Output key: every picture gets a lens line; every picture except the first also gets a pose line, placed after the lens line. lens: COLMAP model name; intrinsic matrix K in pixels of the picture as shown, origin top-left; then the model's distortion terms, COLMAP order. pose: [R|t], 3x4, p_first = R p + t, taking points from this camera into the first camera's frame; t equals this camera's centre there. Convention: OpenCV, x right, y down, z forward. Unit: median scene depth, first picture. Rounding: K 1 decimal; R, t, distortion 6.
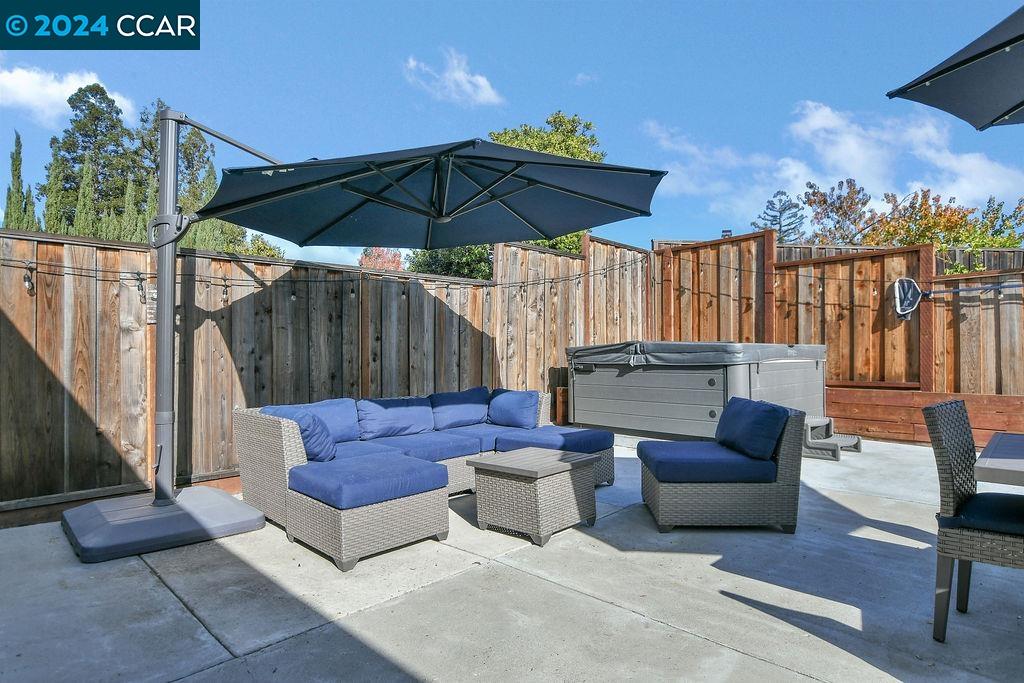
lens RADIAL K [[556.6, 0, 512.2], [0, 556.6, 346.1], [0, 0, 1]] dist [-0.025030, 0.005586]
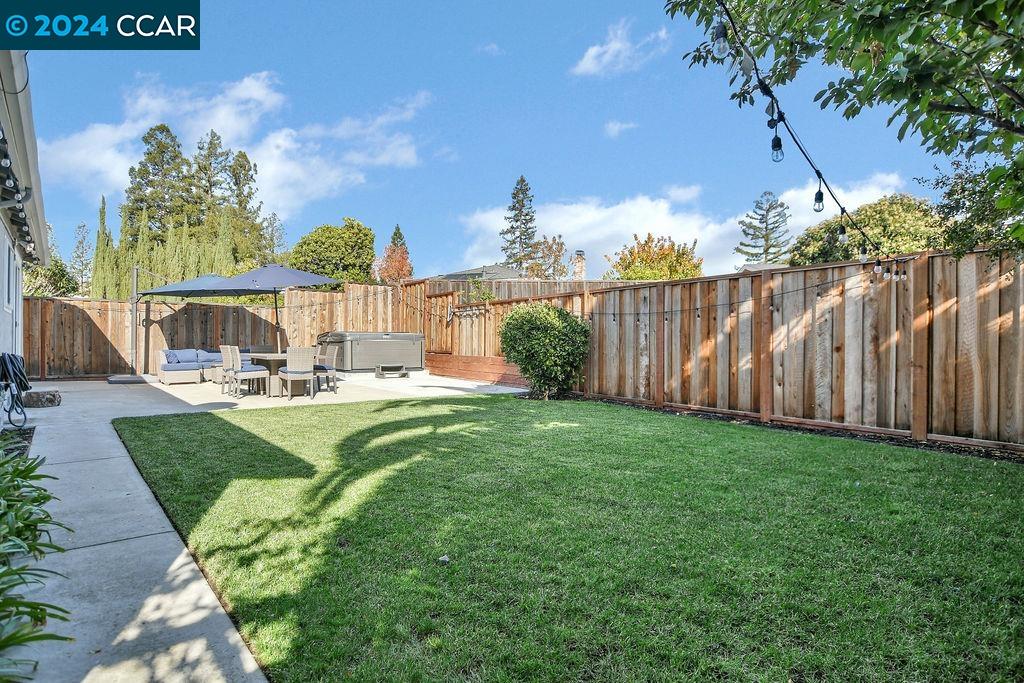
lens RADIAL K [[556.6, 0, 511.6], [0, 556.6, 343.8], [0, 0, 1]] dist [-0.025030, 0.005586]
pose [[0.994611, 0.013626, -0.102780, 1.569222], [-0.011795, 0.999761, 0.018403, -0.012071], [0.103006, -0.017091, 0.994534, -1.663580]]
